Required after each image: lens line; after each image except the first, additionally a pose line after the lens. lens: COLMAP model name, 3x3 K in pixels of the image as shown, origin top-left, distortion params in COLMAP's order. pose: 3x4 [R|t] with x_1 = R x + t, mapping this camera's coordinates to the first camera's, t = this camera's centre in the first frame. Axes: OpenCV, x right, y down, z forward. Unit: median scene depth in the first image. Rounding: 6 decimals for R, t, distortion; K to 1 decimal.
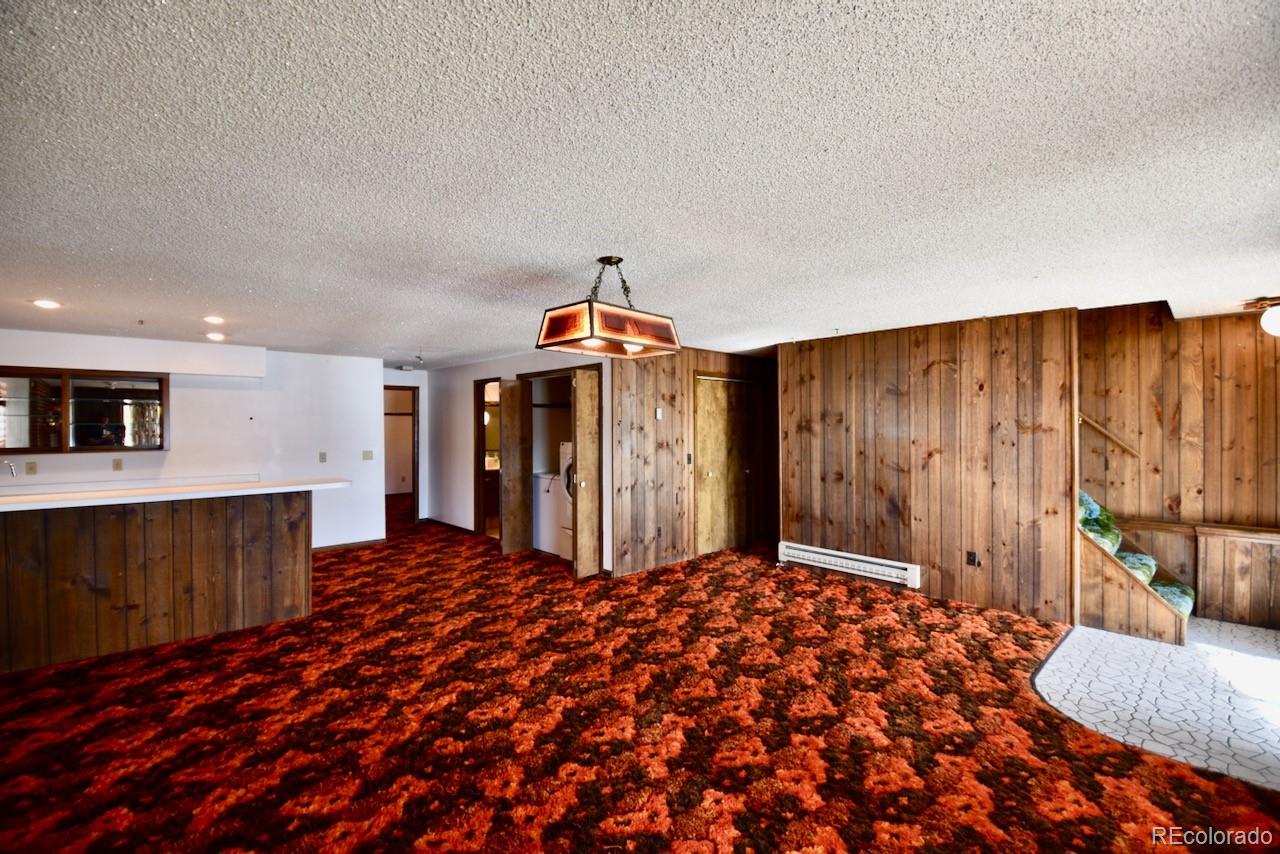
lens RADIAL K [[568.4, 0, 640.0], [0, 568.4, 427.0], [0, 0, 1]] dist [0.013088, -0.023359]
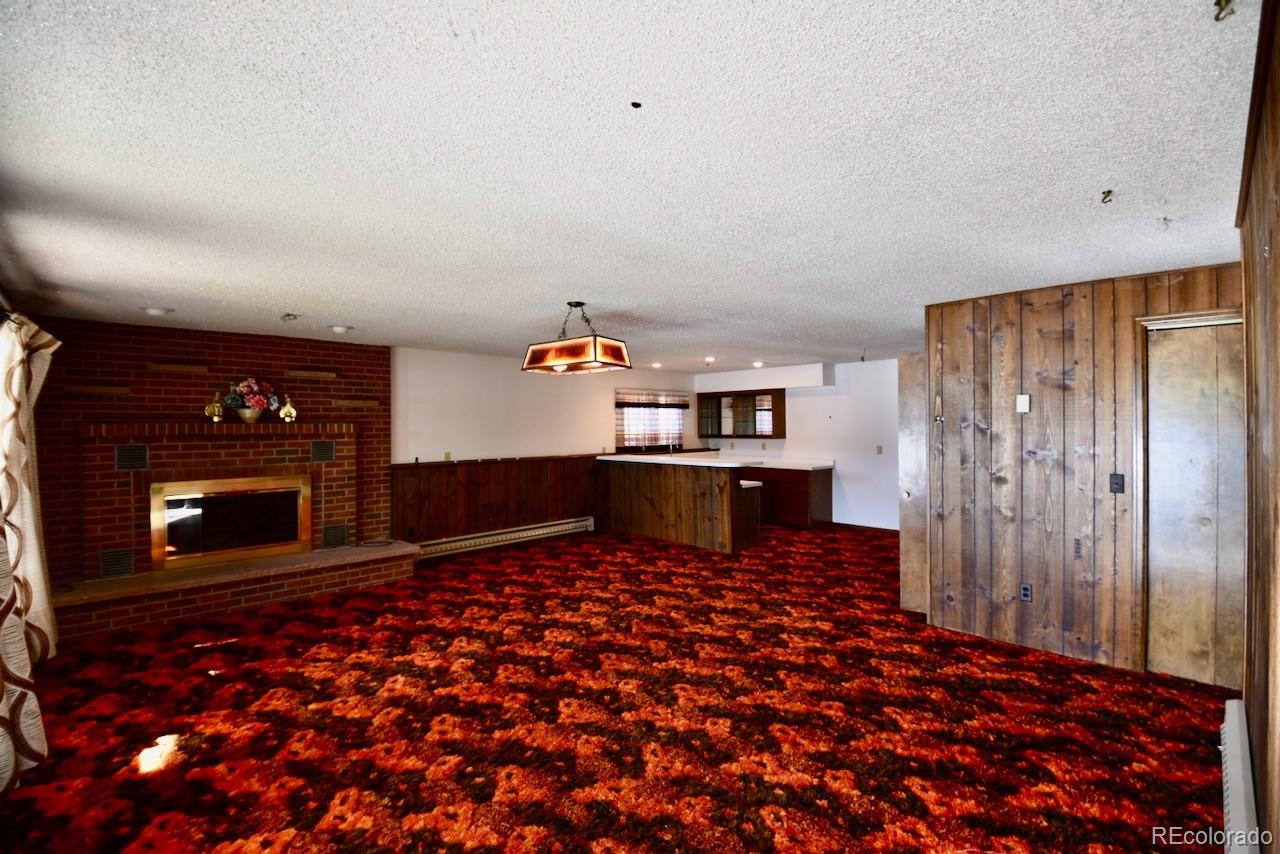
lens RADIAL K [[568.4, 0, 640.0], [0, 568.4, 427.0], [0, 0, 1]] dist [0.013088, -0.023359]
pose [[0.015860, 0.009583, -0.999828, 0.950944], [0.000357, 0.999954, 0.009590, -0.006928], [0.999874, -0.000509, 0.015855, 0.812640]]
